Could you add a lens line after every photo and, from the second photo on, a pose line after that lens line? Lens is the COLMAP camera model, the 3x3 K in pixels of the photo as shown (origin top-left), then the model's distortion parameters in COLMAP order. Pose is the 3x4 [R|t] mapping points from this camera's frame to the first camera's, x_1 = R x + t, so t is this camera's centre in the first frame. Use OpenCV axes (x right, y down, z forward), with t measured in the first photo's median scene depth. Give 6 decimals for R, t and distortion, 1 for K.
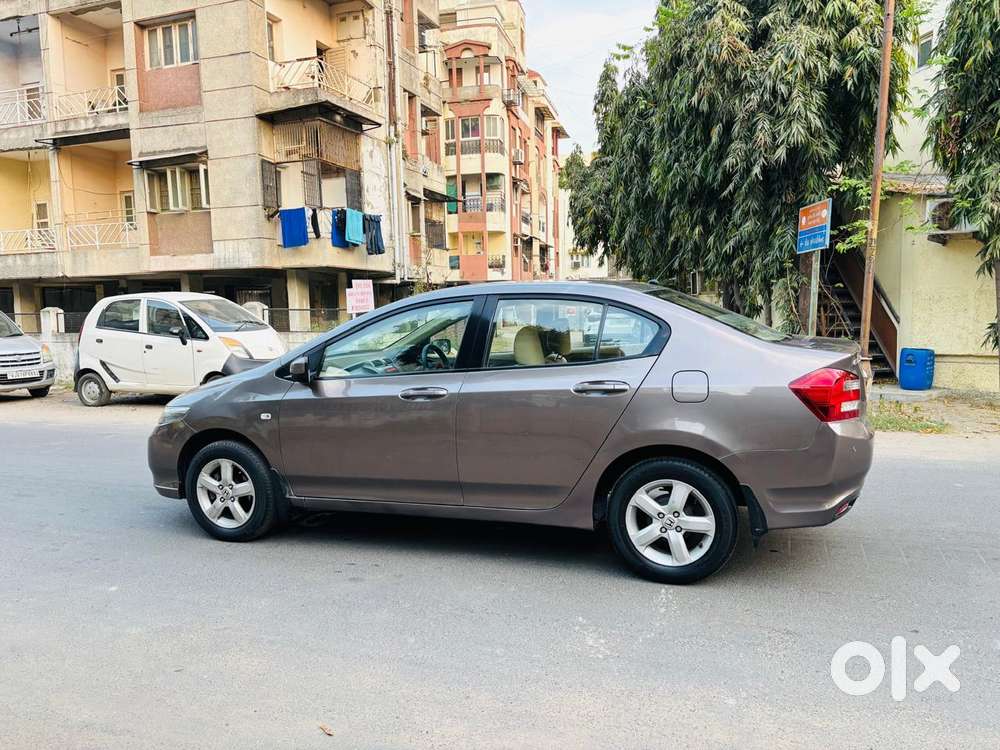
lens RADIAL K [[756.9, 0, 500.0], [0, 756.9, 375.0], [0, 0, 1]] dist [0.046890, -0.046478]
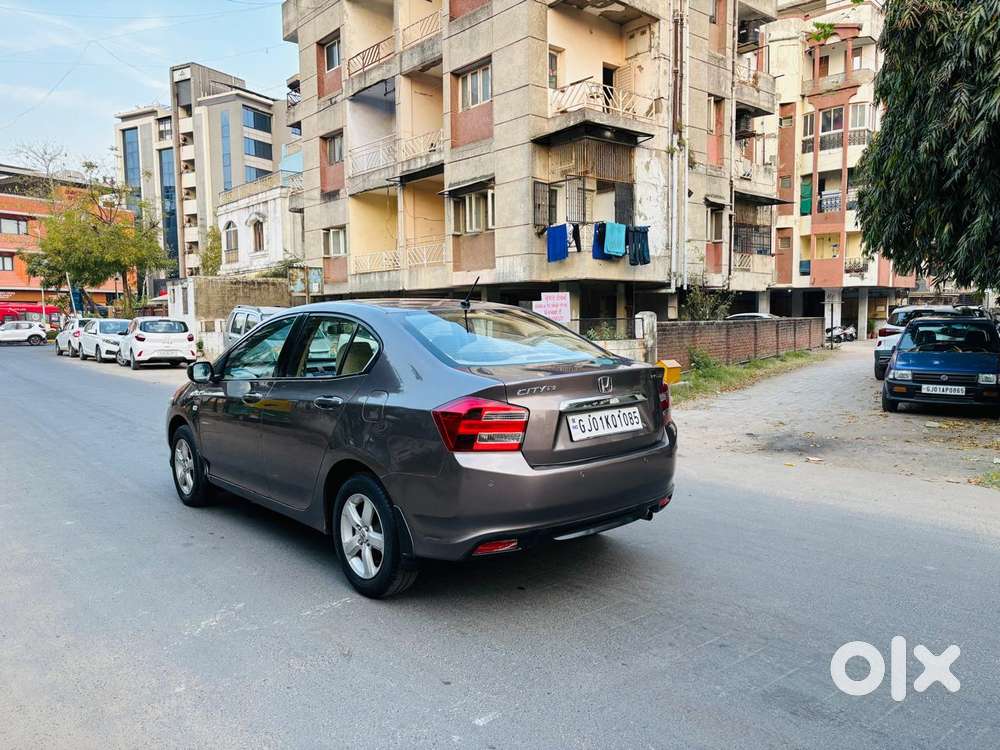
lens RADIAL K [[753.9, 0, 498.8], [0, 753.9, 375.3], [0, 0, 1]] dist [0.044752, -0.044481]
pose [[0.866934, 0.049198, -0.495989, 0.189267], [-0.053426, 0.998556, 0.005665, -0.008747], [0.495551, 0.021588, 0.868310, 0.039804]]
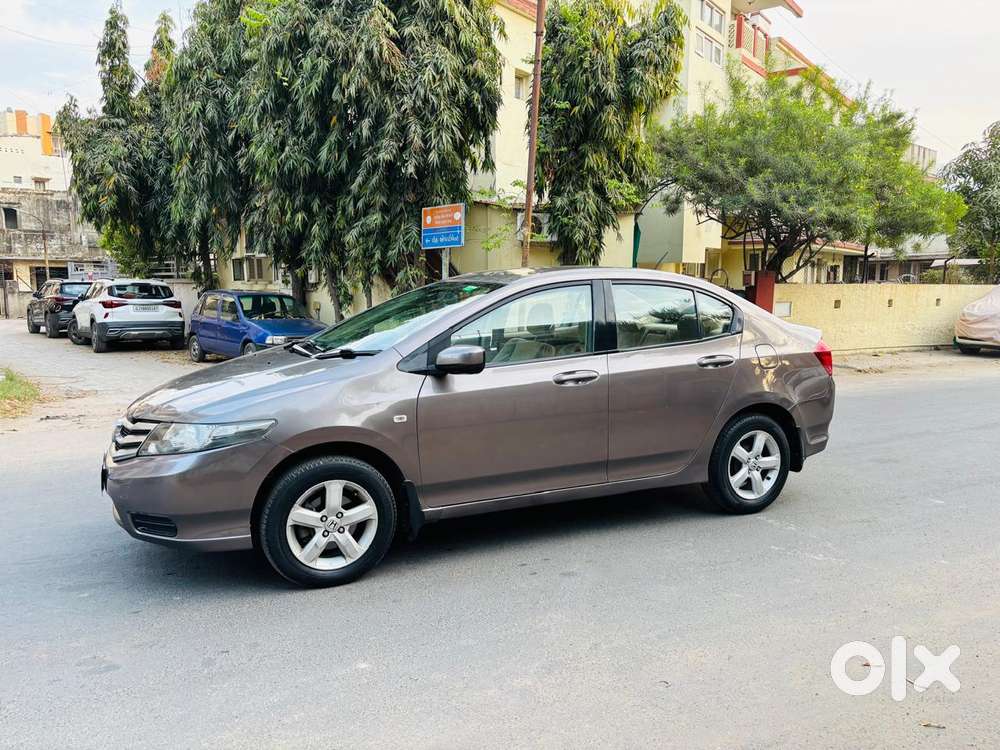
lens RADIAL K [[756.9, 0, 500.0], [0, 756.9, 375.0], [0, 0, 1]] dist [0.046890, -0.046478]
pose [[0.698042, -0.057634, 0.713733, -0.207043], [0.047389, 0.998289, 0.034265, -0.004189], [-0.714487, 0.009905, 0.699579, 0.087508]]
